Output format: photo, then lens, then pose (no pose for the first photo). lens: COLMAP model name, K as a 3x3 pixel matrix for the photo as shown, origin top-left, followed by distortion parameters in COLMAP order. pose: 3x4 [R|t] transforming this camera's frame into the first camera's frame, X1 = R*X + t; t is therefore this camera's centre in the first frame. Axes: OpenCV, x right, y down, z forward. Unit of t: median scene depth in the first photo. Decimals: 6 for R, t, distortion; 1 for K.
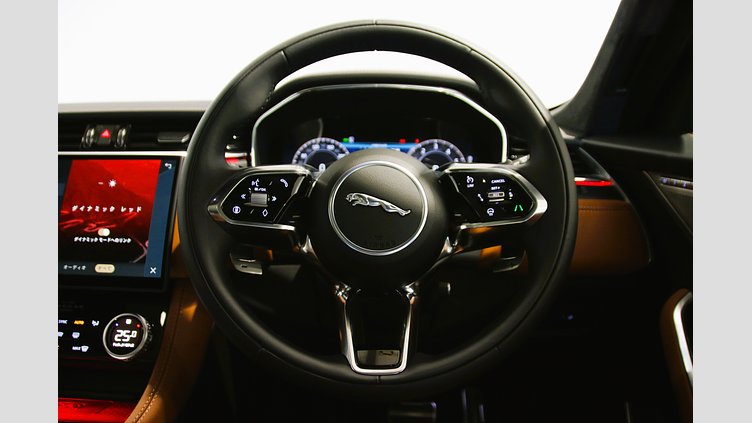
lens RADIAL K [[487.0, 0, 376.4], [0, 487.0, 222.9], [0, 0, 1]] dist [-0.148000, 0.107732]
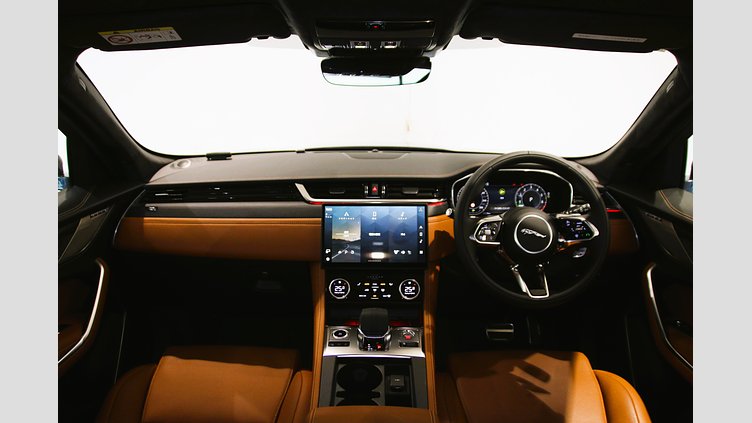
lens RADIAL K [[487.0, 0, 376.4], [0, 487.0, 222.9], [0, 0, 1]] dist [-0.148000, 0.107732]
pose [[0.999753, -0.018809, 0.011797, -0.696200], [0.017557, 0.994984, 0.098484, -0.291210], [-0.013591, -0.098253, 0.995069, -1.213743]]
